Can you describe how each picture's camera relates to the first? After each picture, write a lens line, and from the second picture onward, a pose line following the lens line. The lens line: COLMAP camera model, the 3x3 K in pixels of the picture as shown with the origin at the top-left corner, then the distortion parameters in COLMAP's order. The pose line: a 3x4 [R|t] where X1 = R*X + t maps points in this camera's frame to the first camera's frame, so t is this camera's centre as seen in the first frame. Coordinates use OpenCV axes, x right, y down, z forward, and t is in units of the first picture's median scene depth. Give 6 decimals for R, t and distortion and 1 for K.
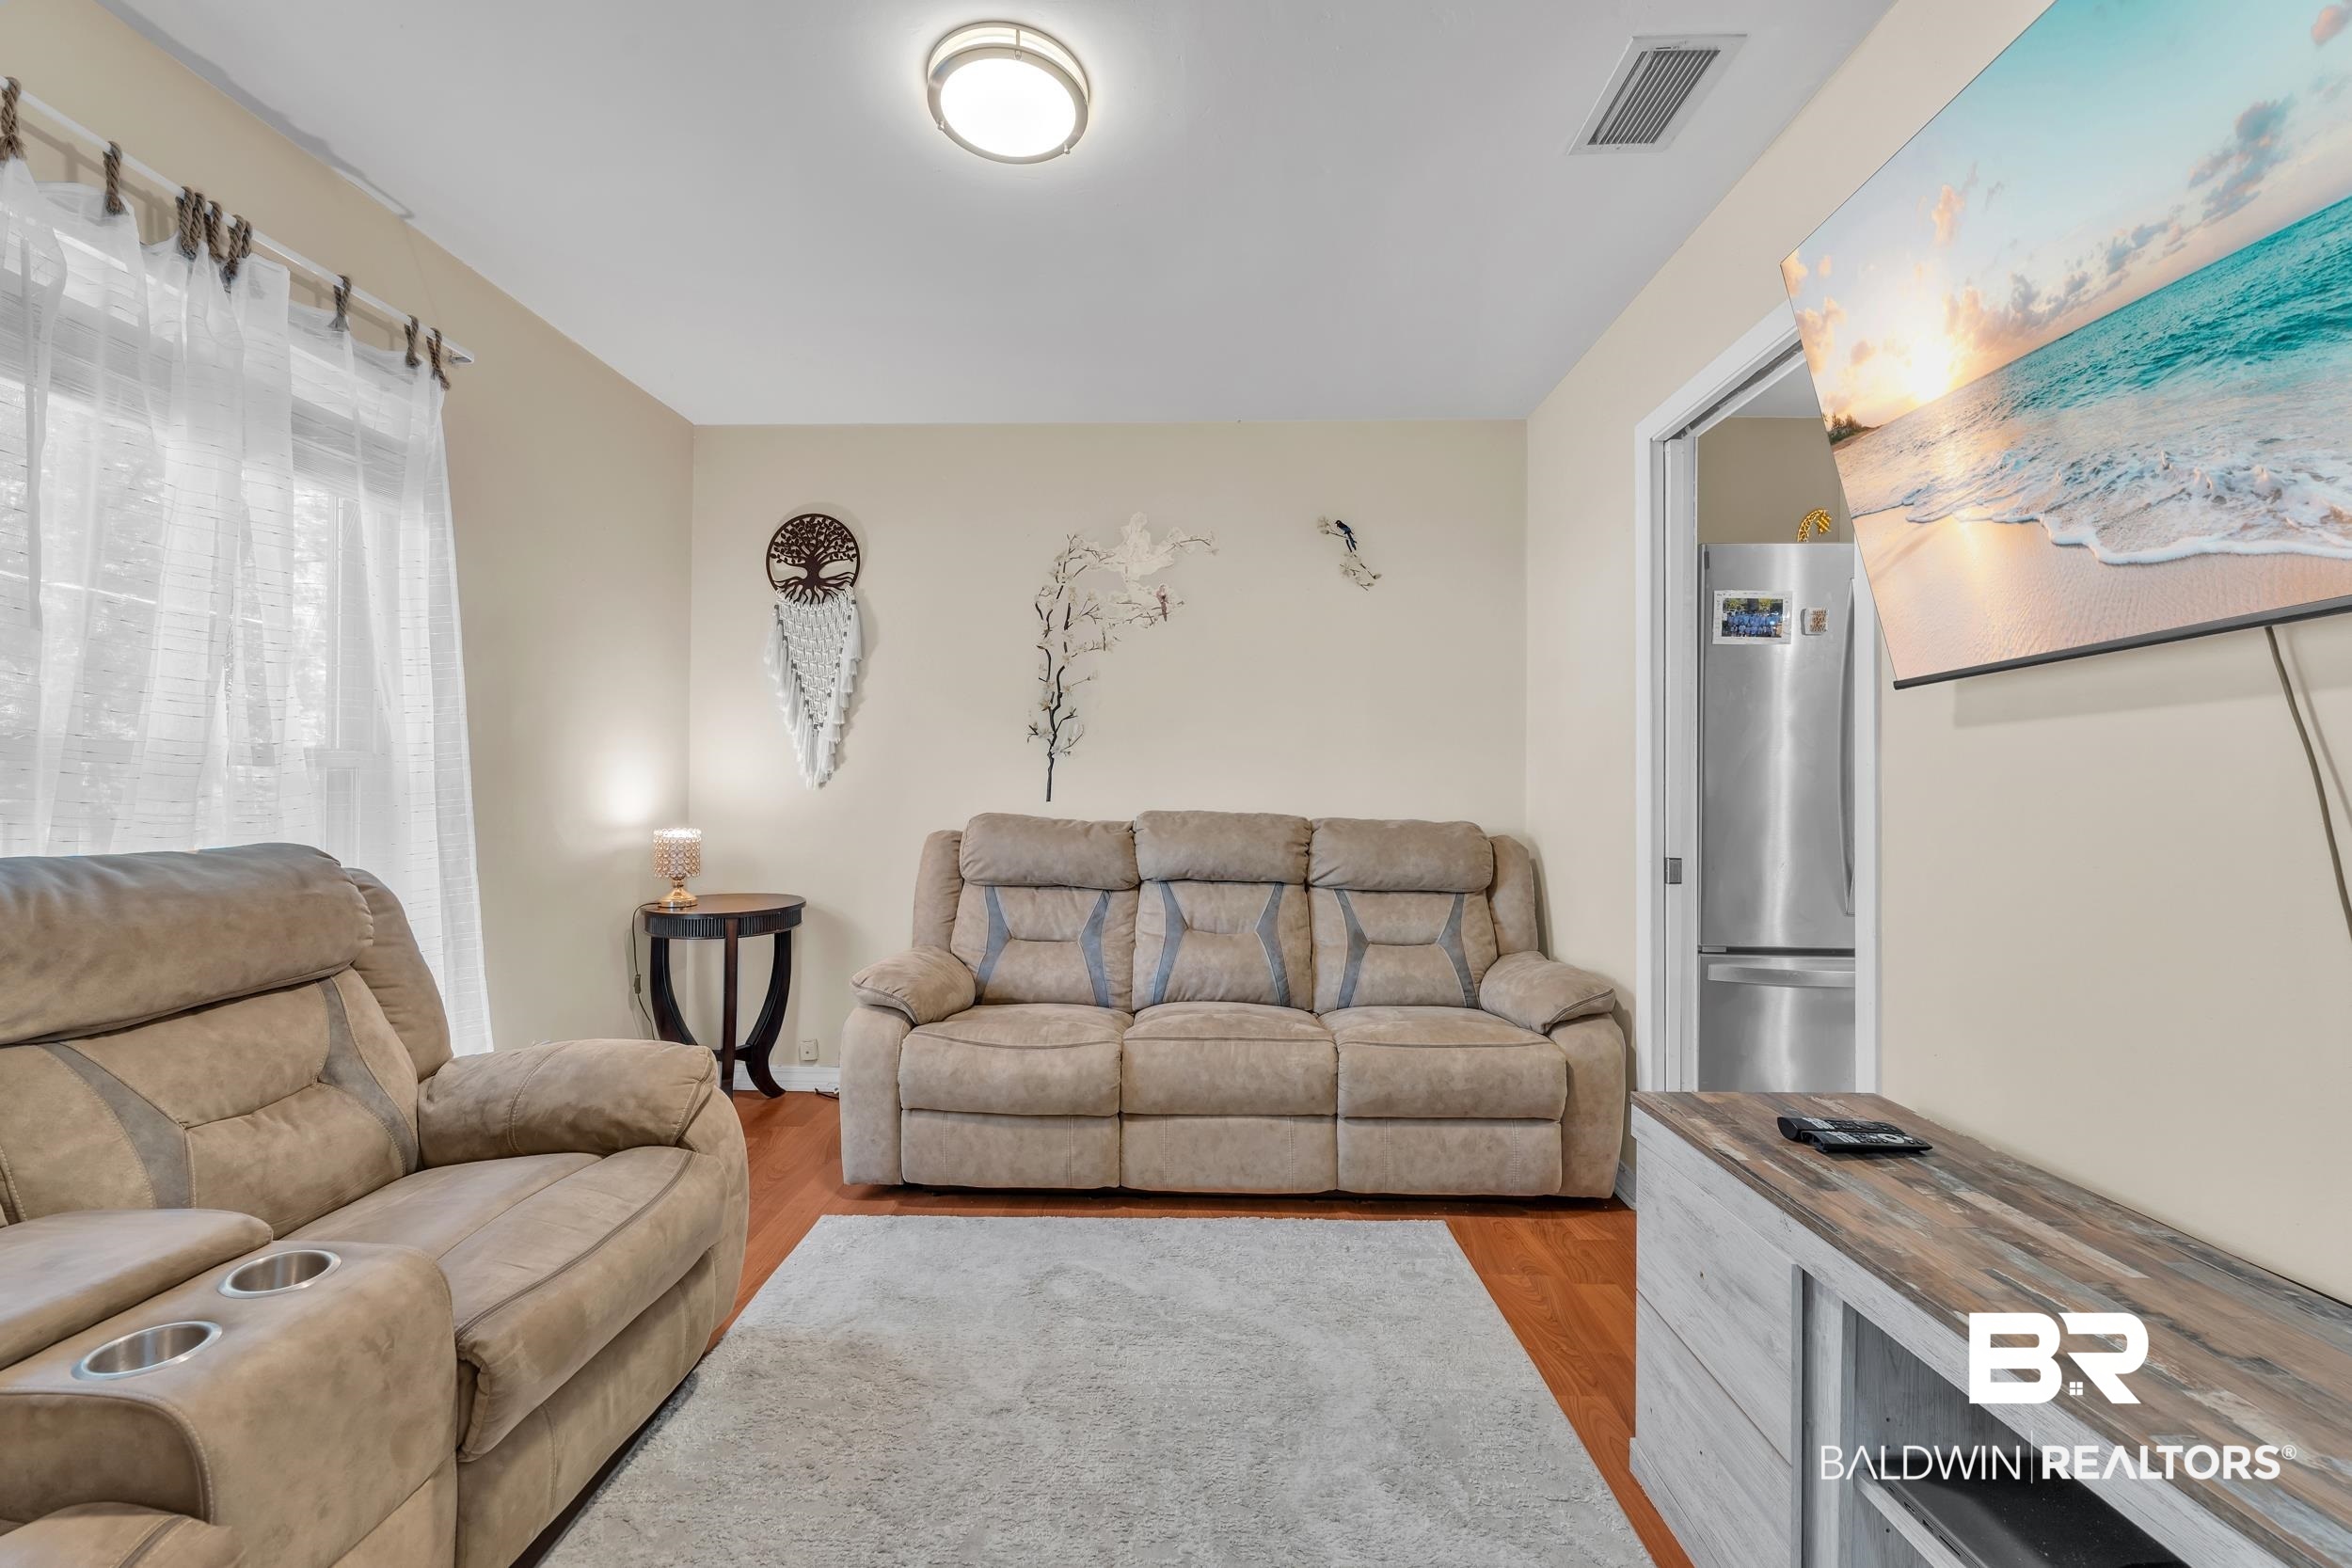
lens RADIAL K [[937.9, 0, 1176.5], [0, 937.9, 780.6], [0, 0, 1]] dist [0.002793, -0.000408]
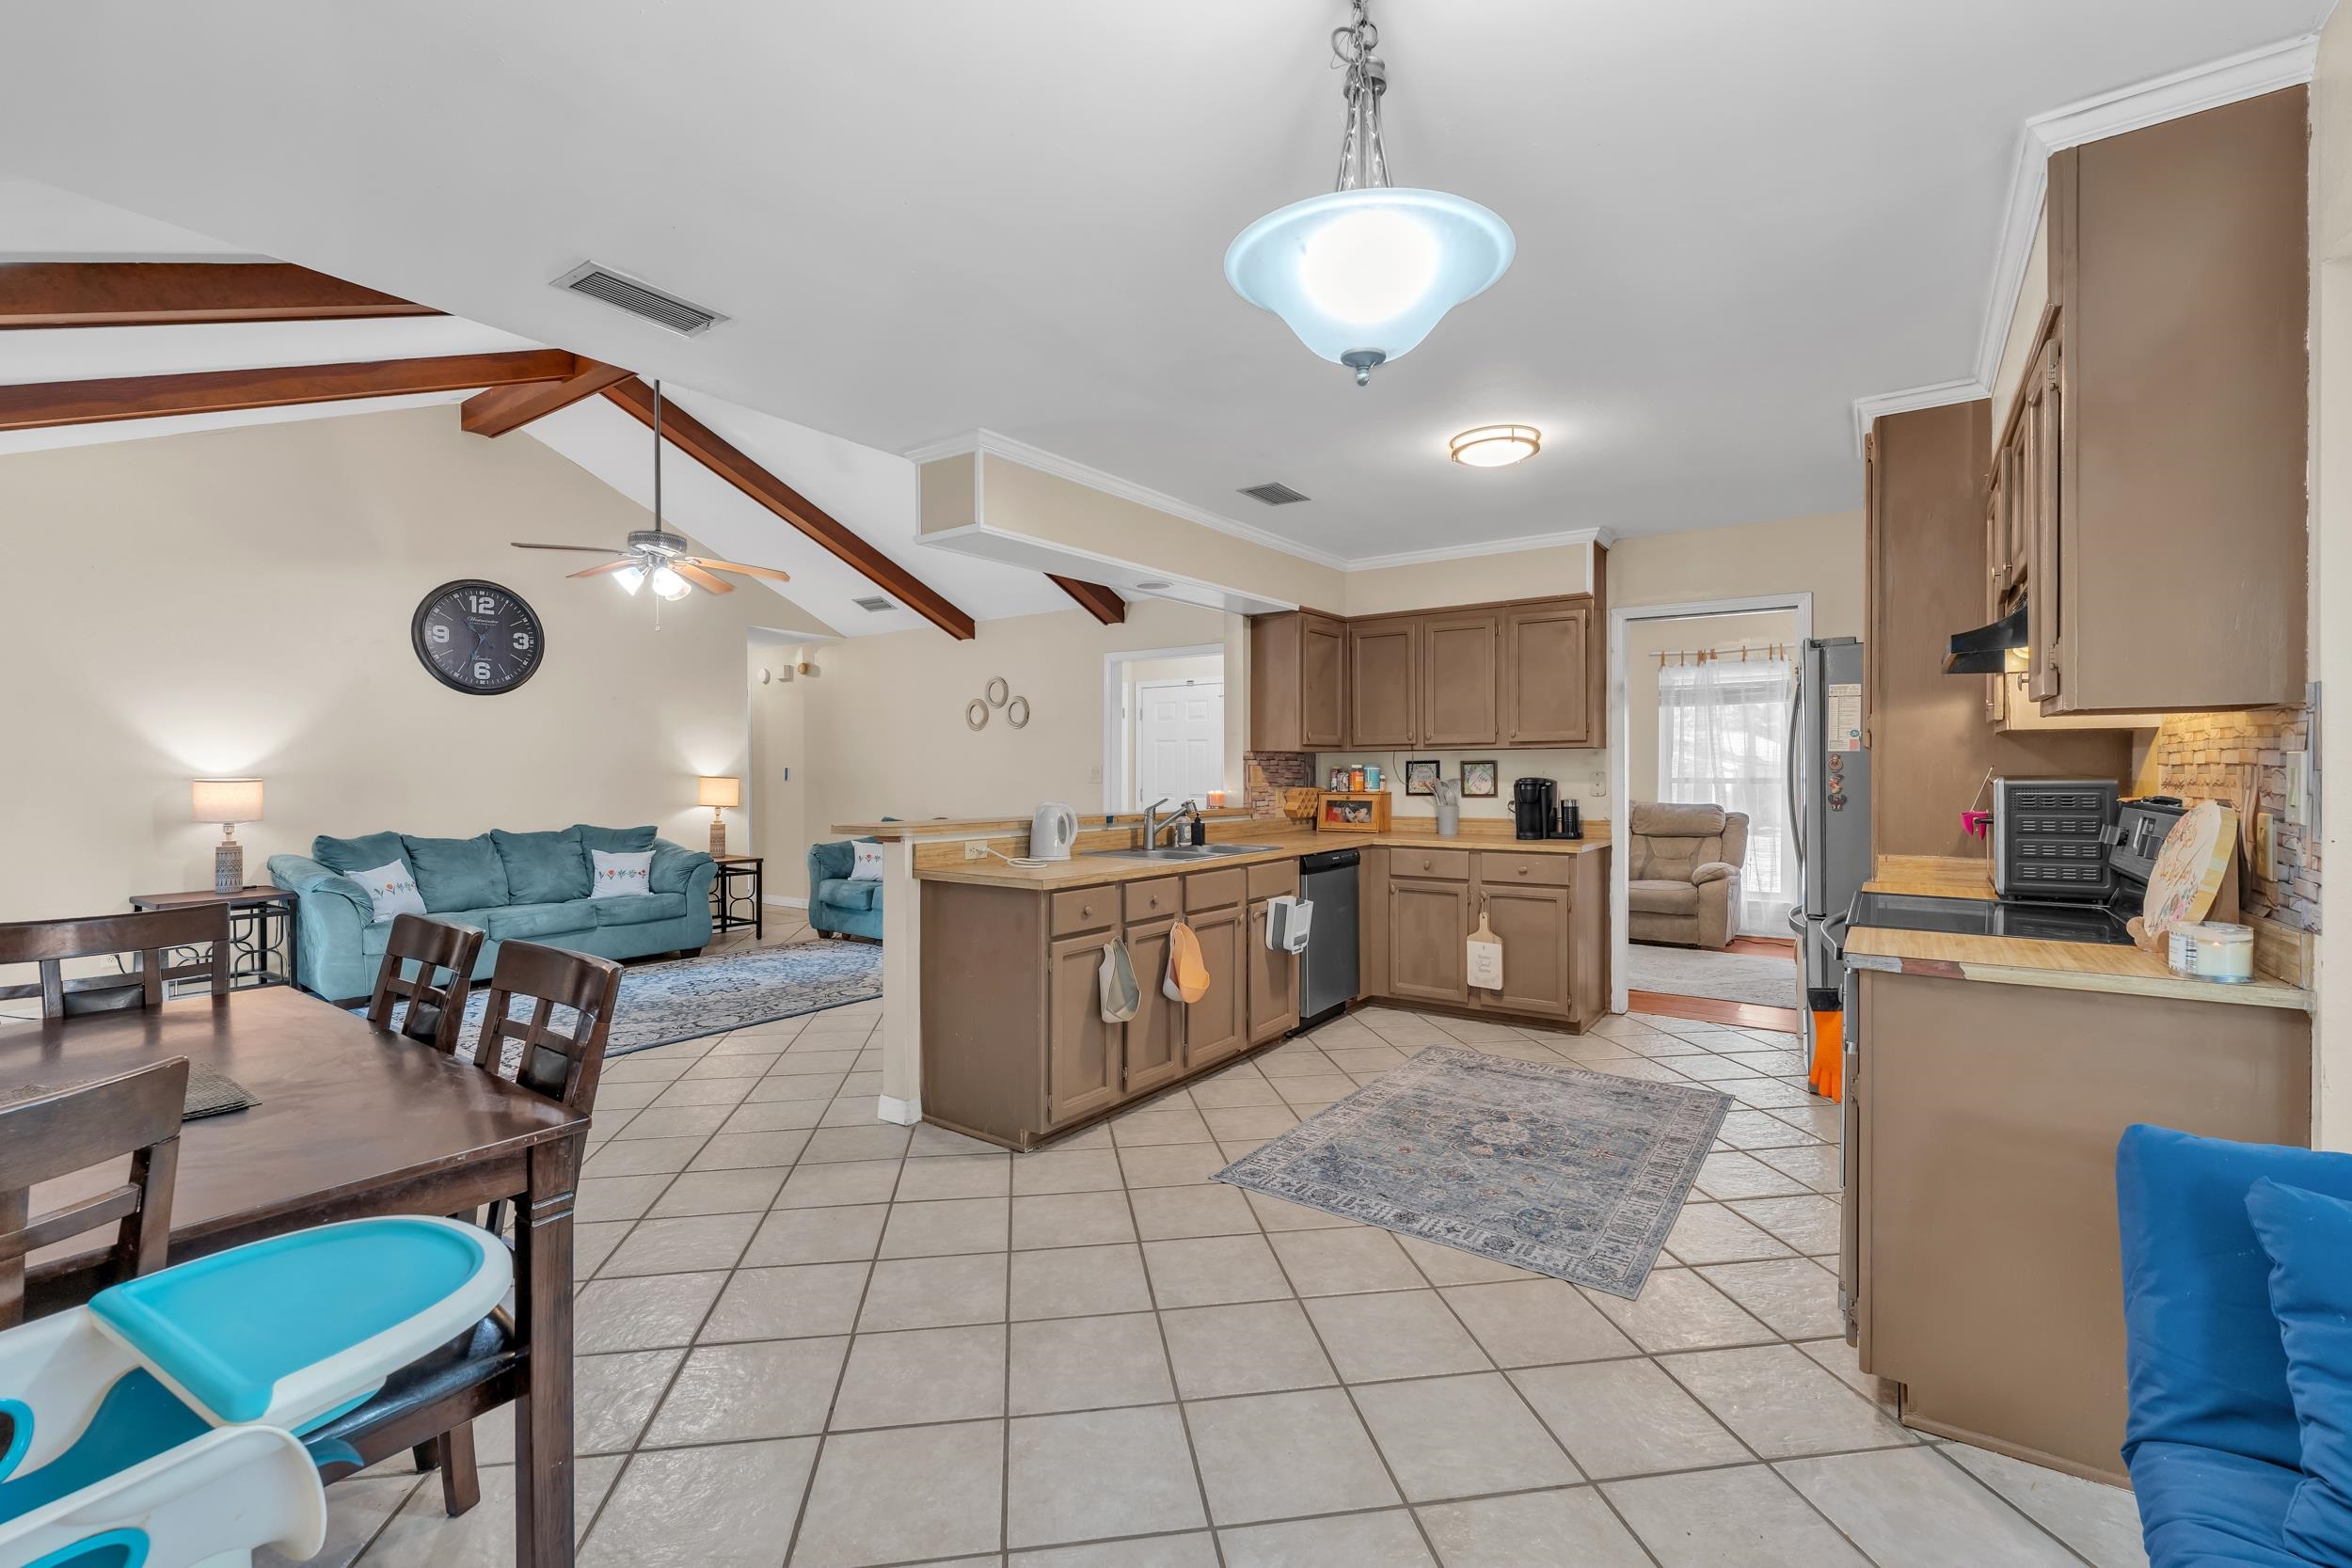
lens RADIAL K [[1004.7, 0, 1172.6], [0, 1004.7, 776.4], [0, 0, 1]] dist [-0.000908, -0.000204]
pose [[-0.566608, 0.000403, -0.823987, 2.275770], [0.004178, 0.999988, -0.002384, -0.029392], [0.823977, -0.004793, -0.566604, 0.887690]]
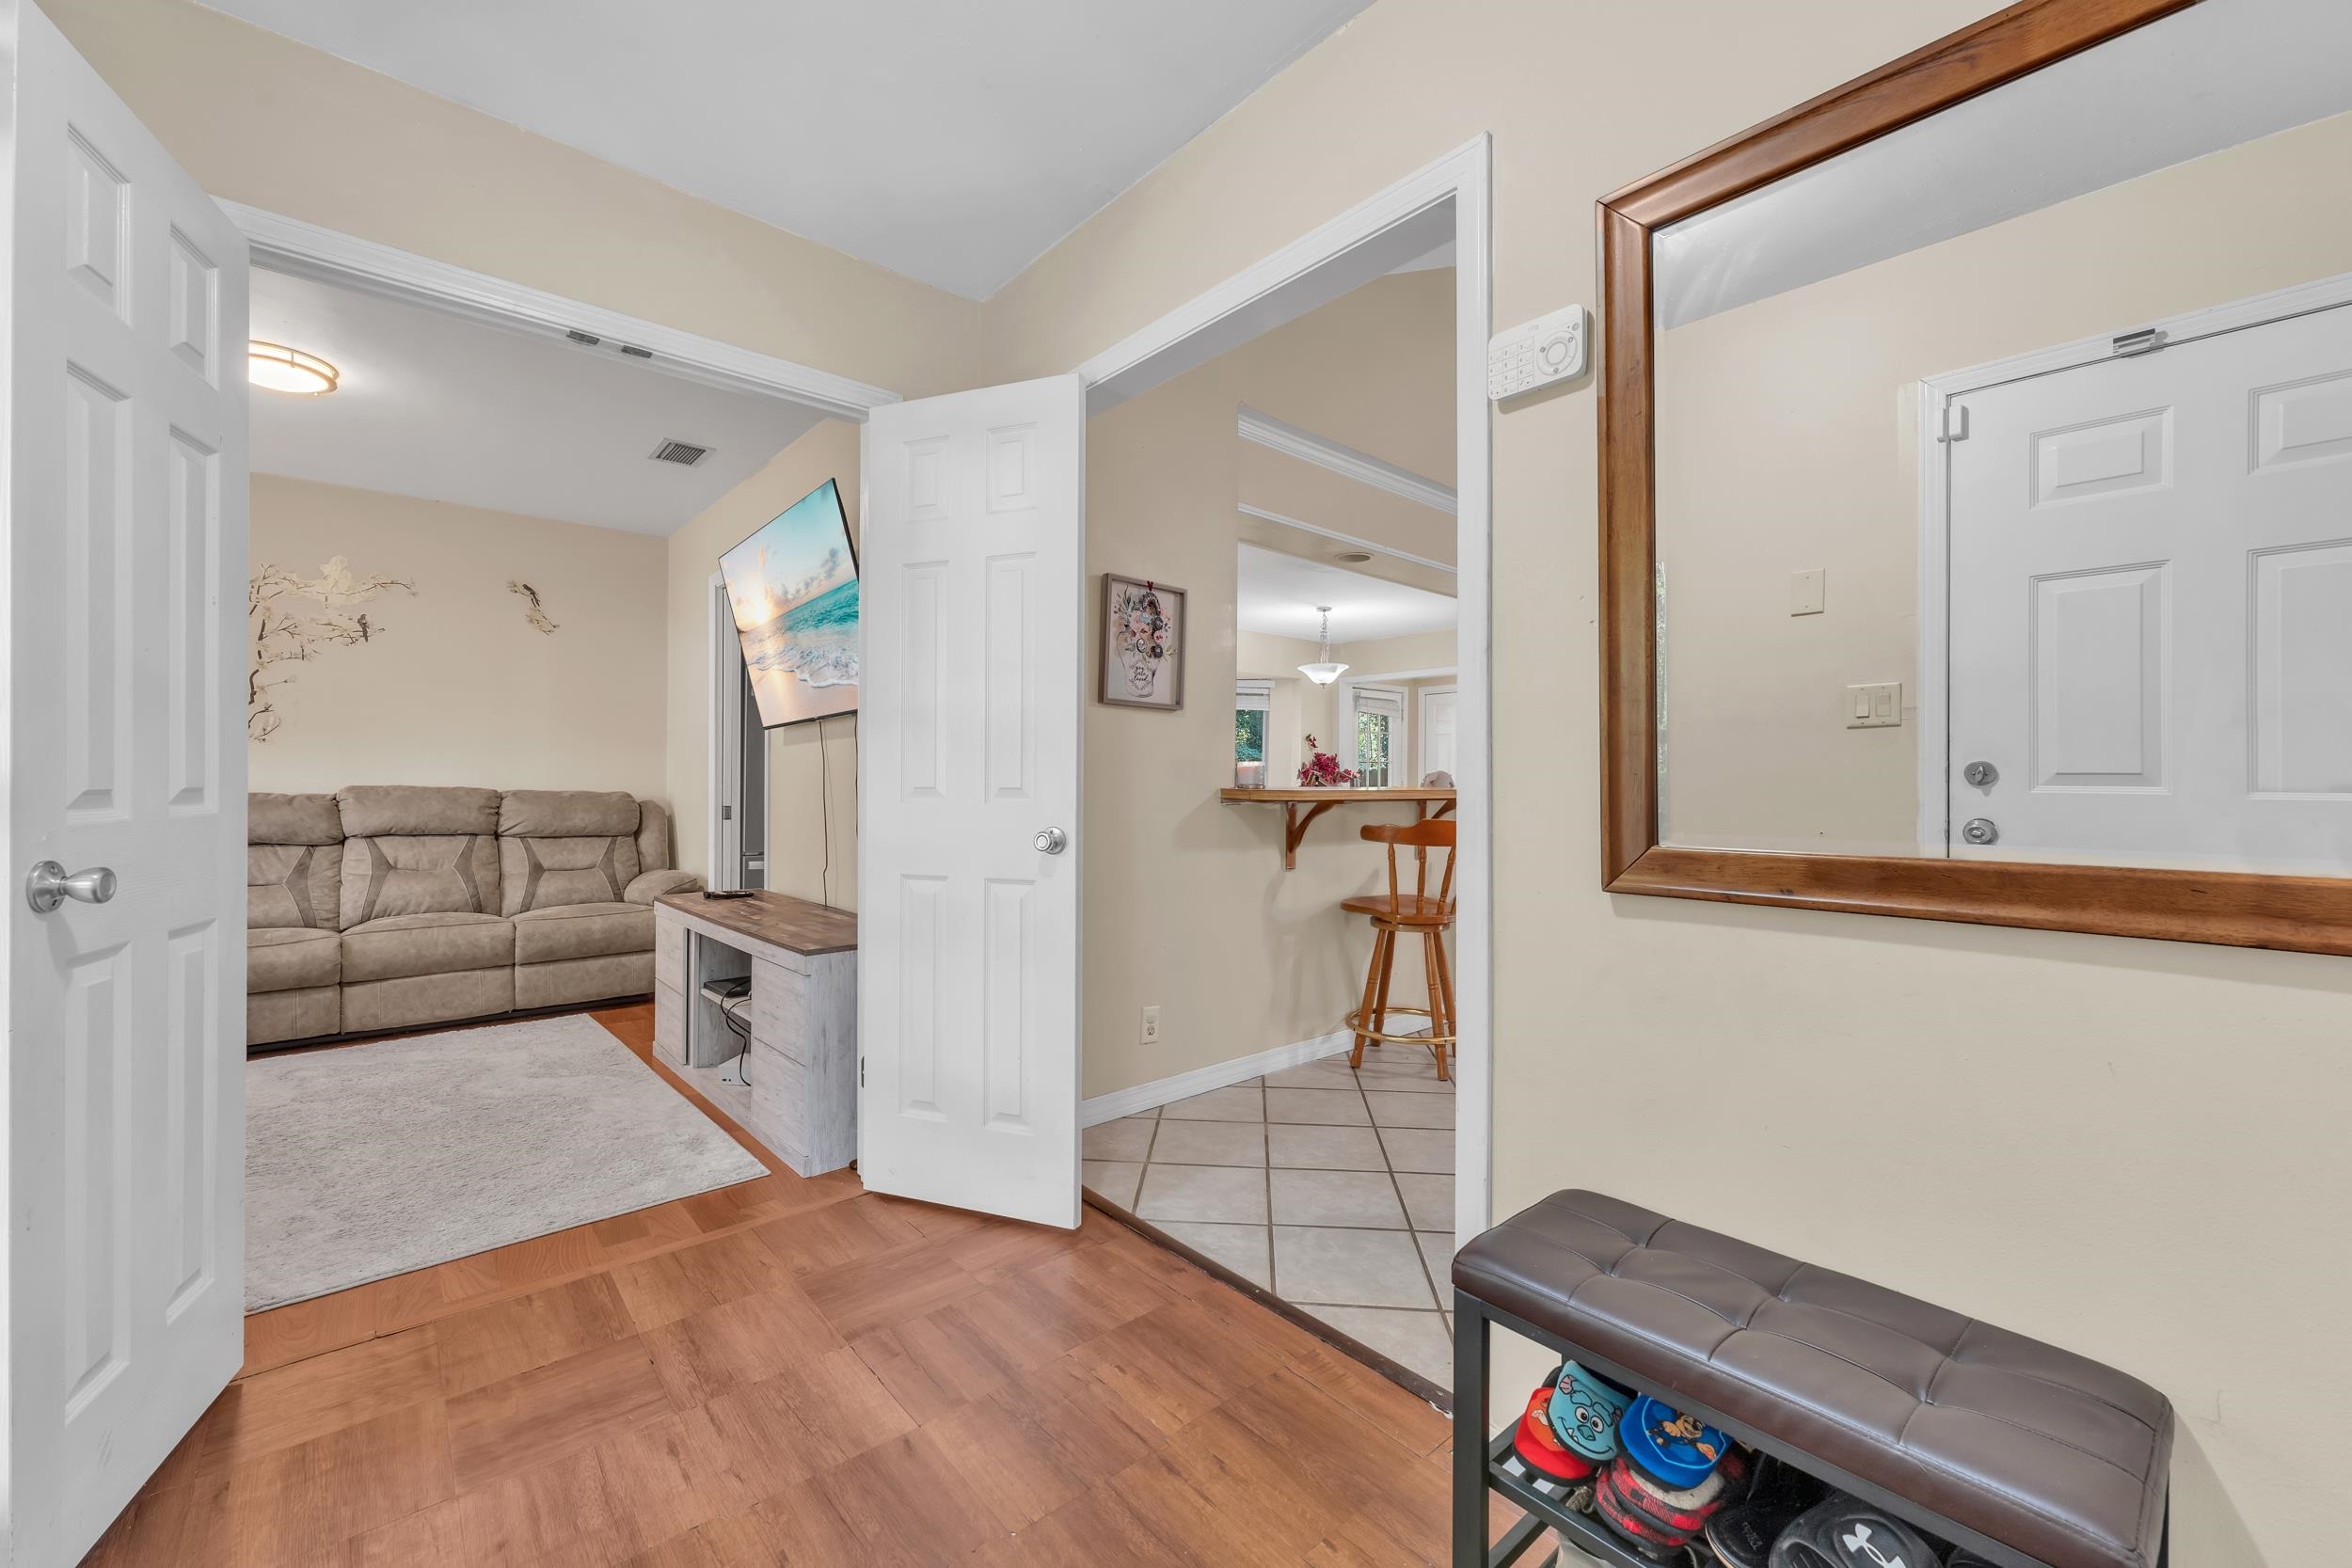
lens RADIAL K [[943.0, 0, 1174.4], [0, 943.0, 779.4], [0, 0, 1]] dist [0.002284, 0.000266]
pose [[0.737909, -0.000076, 0.674901, -0.078973], [-0.006883, 0.999947, 0.007638, 0.005462], [-0.674866, -0.010282, 0.737869, -0.839994]]
